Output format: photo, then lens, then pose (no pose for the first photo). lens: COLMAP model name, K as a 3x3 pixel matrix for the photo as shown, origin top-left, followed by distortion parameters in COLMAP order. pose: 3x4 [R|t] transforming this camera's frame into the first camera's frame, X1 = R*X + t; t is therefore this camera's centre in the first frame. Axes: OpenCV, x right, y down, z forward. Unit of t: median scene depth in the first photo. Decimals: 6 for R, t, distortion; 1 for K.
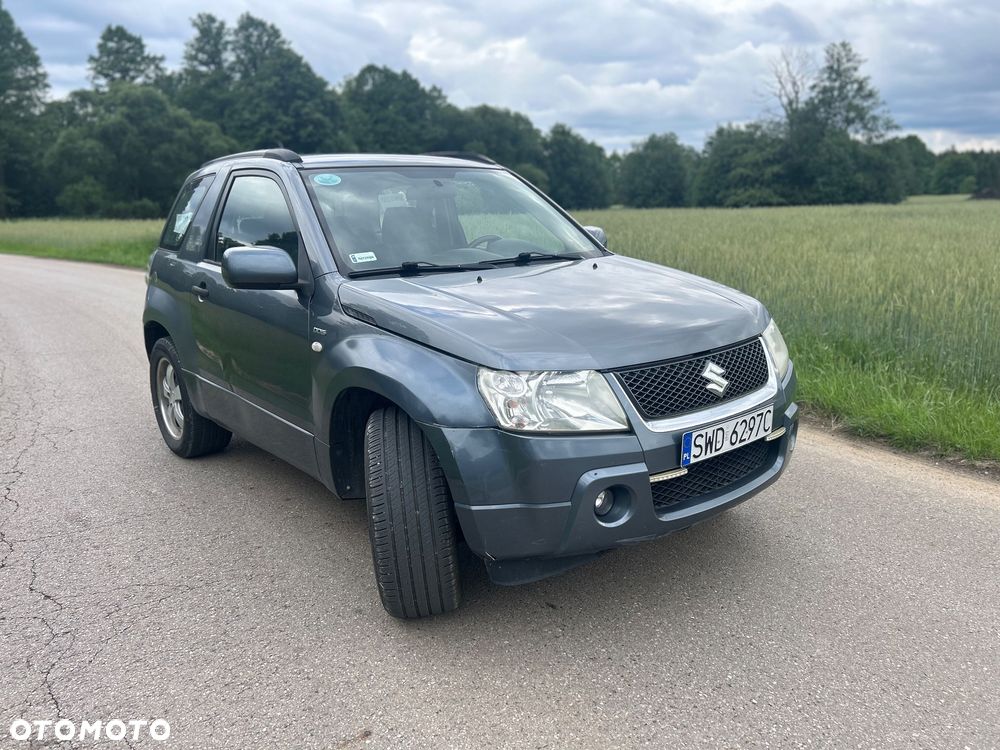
lens RADIAL K [[755.6, 0, 488.8], [0, 755.6, 370.6], [0, 0, 1]] dist [0.059716, -0.068091]
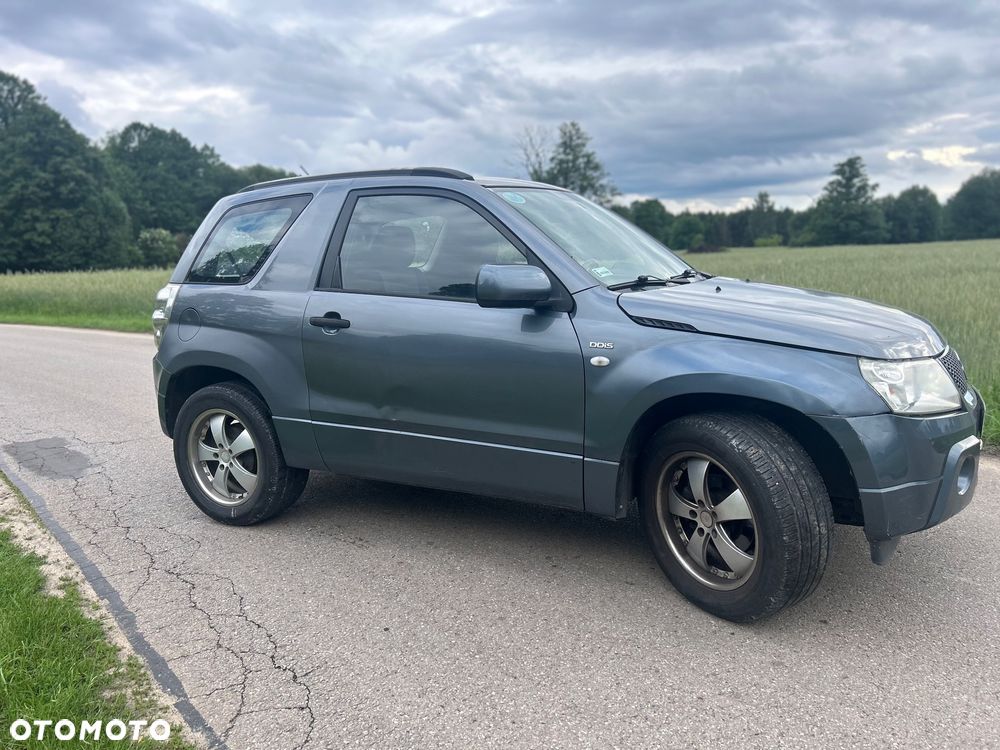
lens RADIAL K [[773.3, 0, 496.4], [0, 773.3, 378.7], [0, 0, 1]] dist [0.052894, -0.058214]
pose [[0.963389, -0.049401, 0.263516, 0.014024], [0.066165, 0.996285, -0.055119, 0.021556], [-0.259815, 0.070537, 0.963079, -0.091248]]
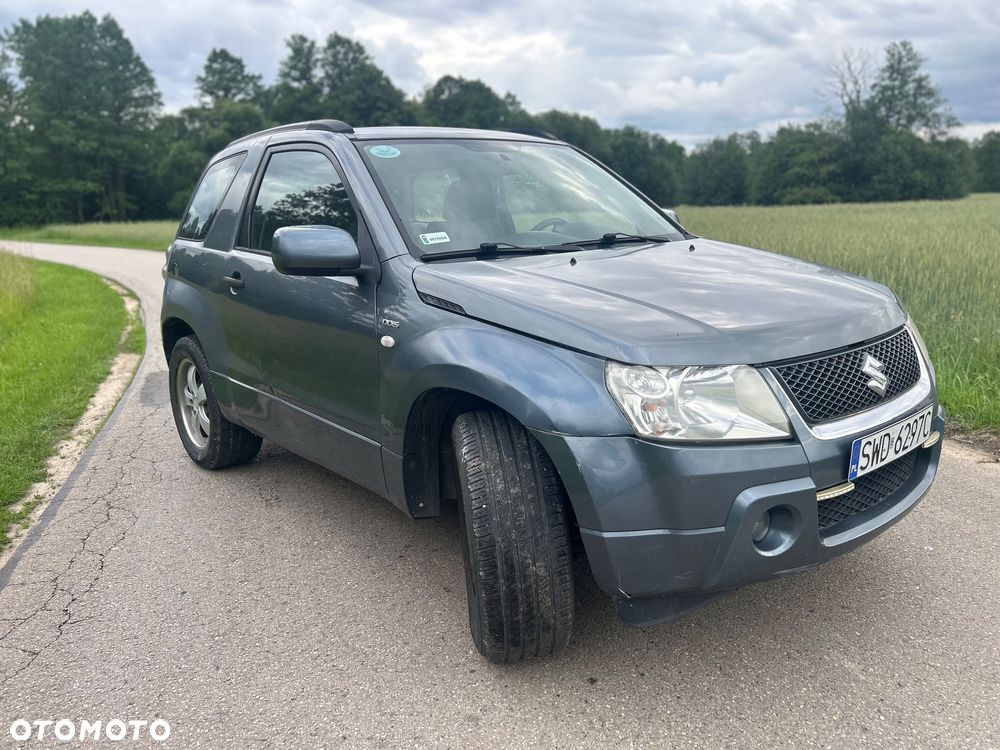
lens RADIAL K [[773.3, 0, 496.4], [0, 773.3, 378.7], [0, 0, 1]] dist [0.052894, -0.058214]
pose [[0.993654, 0.015372, -0.111425, 0.046944], [-0.014939, 0.999877, 0.004720, 0.019846], [0.111484, -0.003026, 0.993762, -0.088014]]
